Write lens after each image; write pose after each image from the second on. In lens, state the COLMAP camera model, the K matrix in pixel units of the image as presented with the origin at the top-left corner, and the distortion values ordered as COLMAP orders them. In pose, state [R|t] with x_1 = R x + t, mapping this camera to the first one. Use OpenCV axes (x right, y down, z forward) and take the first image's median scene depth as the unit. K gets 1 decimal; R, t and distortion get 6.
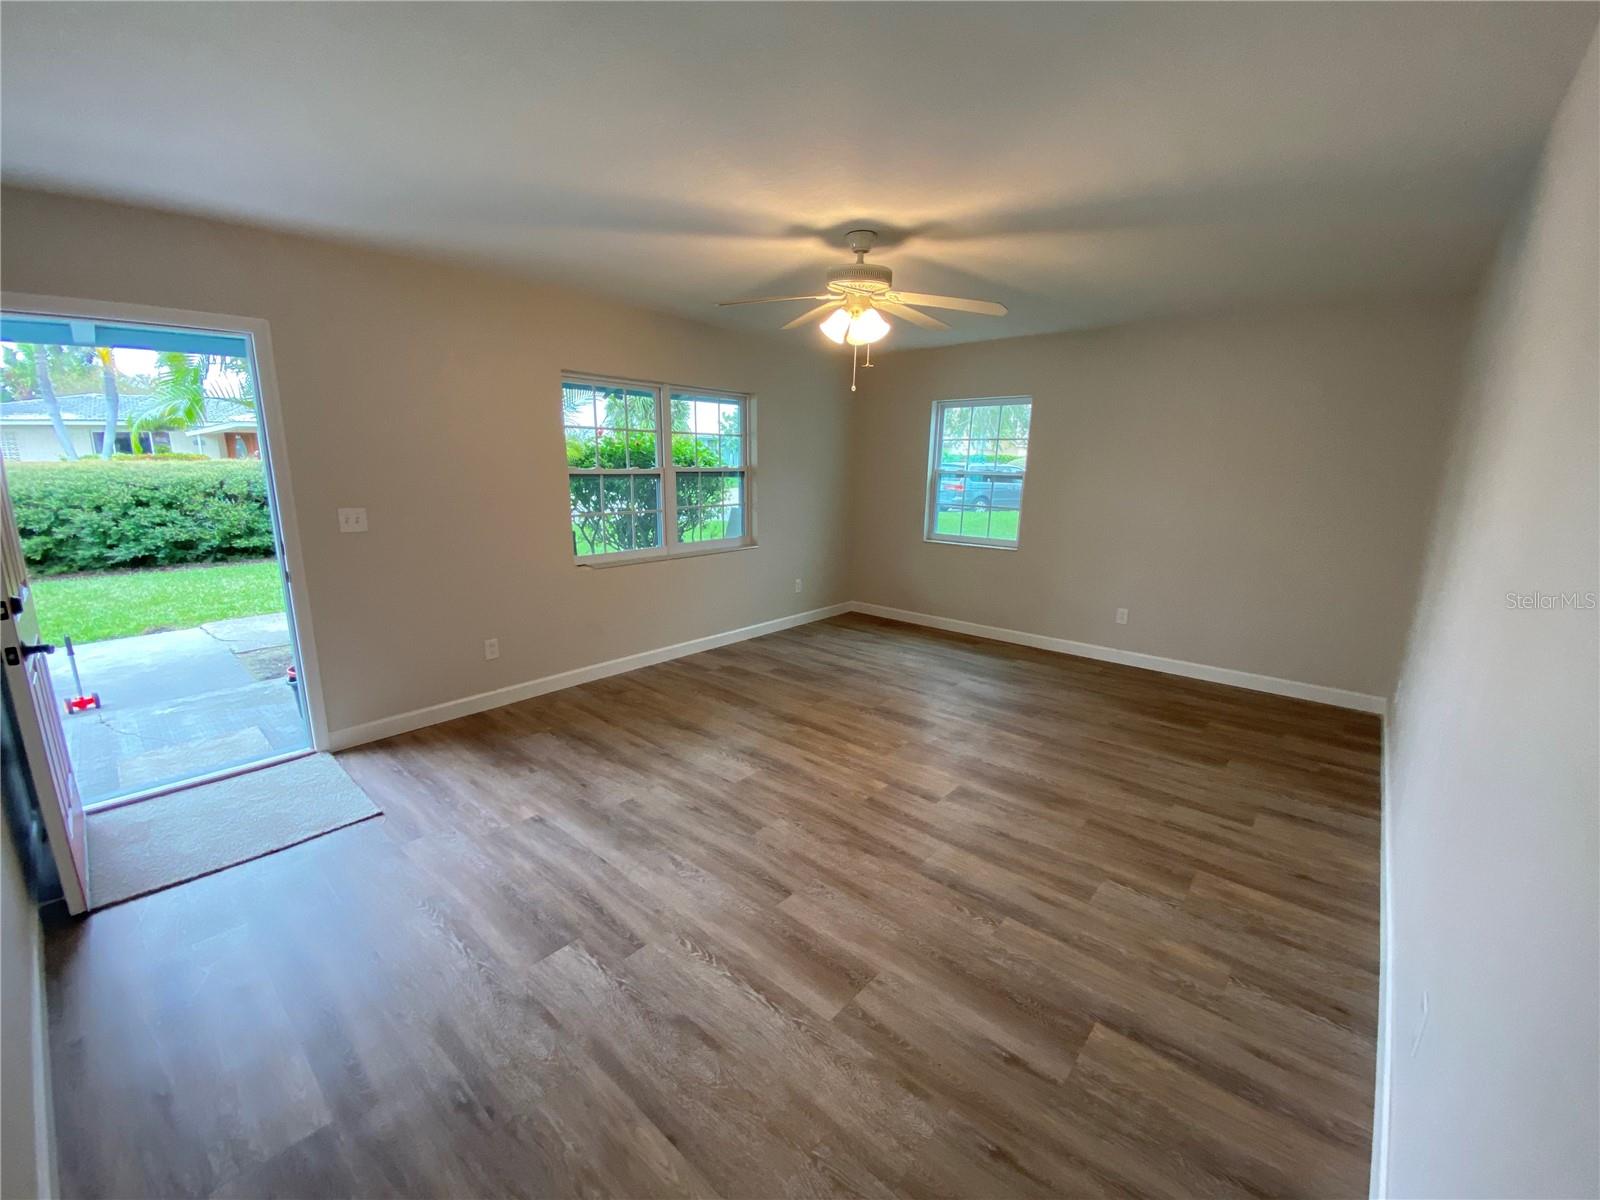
lens RADIAL K [[656.2, 0, 795.8], [0, 656.2, 597.4], [0, 0, 1]] dist [0.033251, -0.025841]
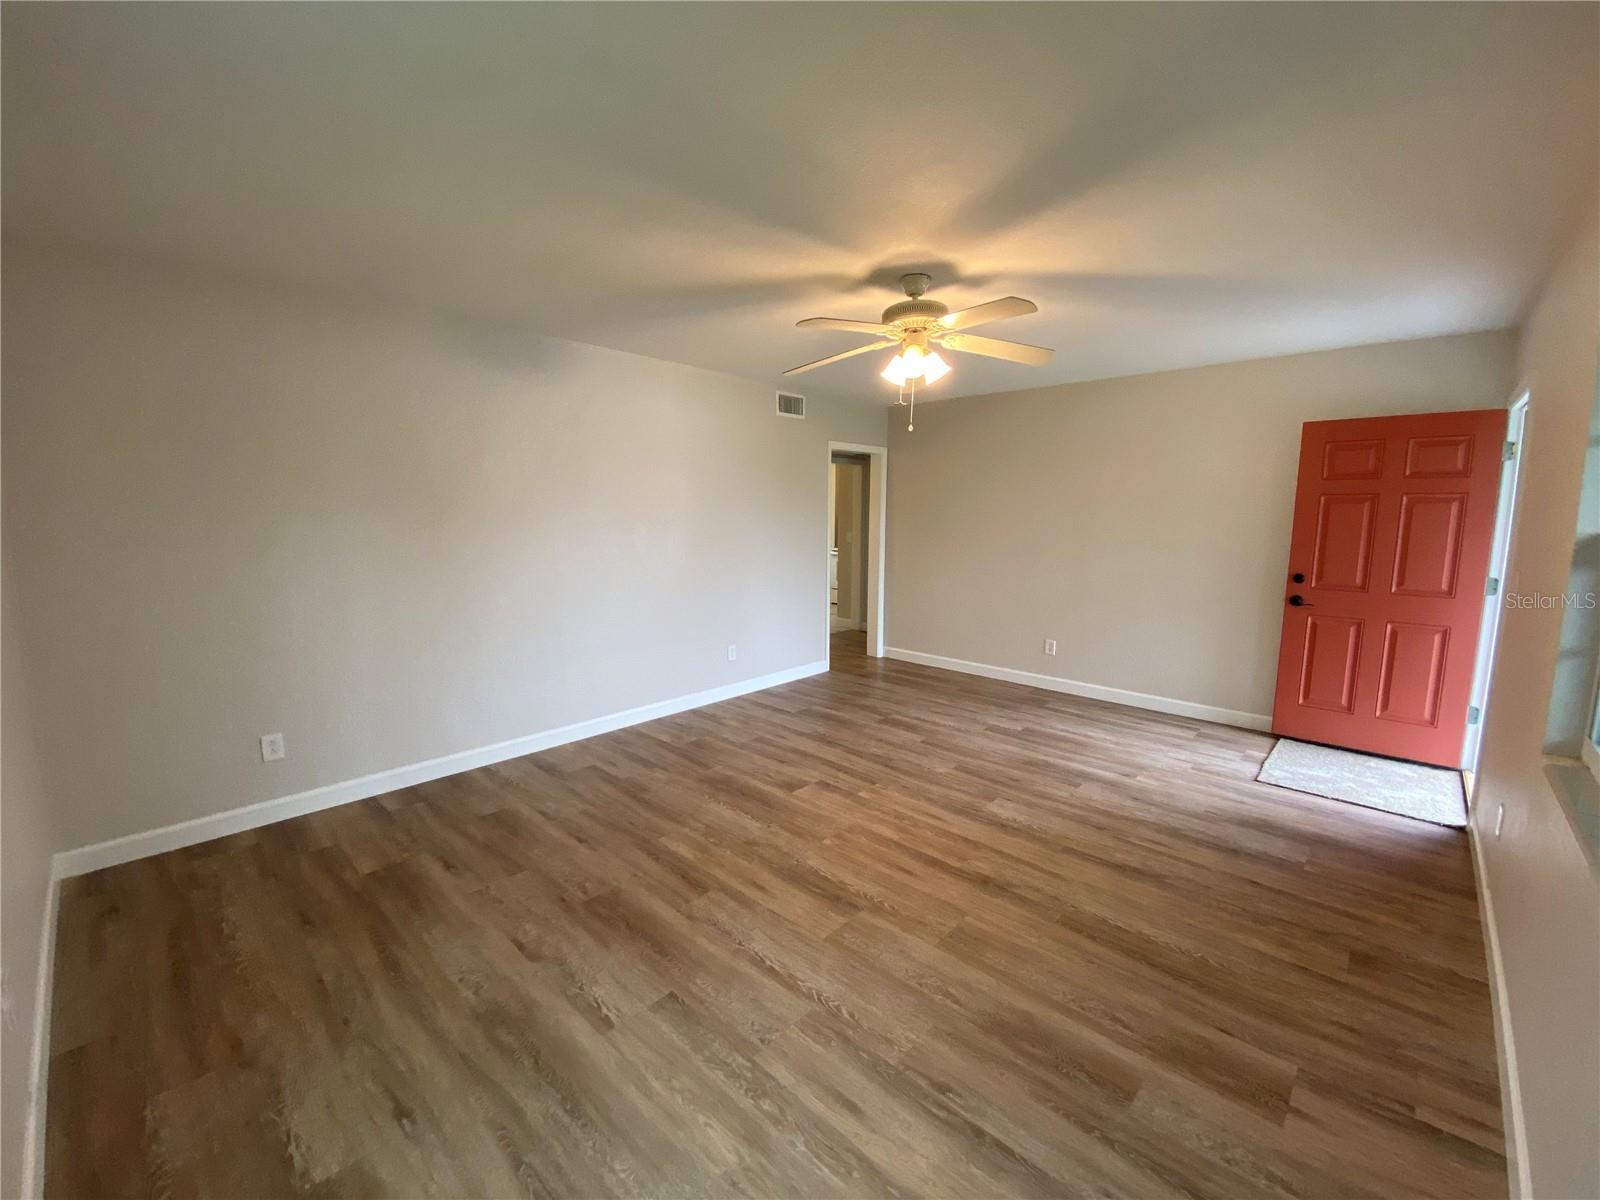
lens RADIAL K [[656.2, 0, 795.8], [0, 656.2, 597.4], [0, 0, 1]] dist [0.033251, -0.025841]
pose [[-0.999249, -0.022157, 0.031802, 0.225364], [-0.010333, 0.943089, 0.332381, -0.407100], [-0.037357, 0.331802, -0.942609, 2.029169]]
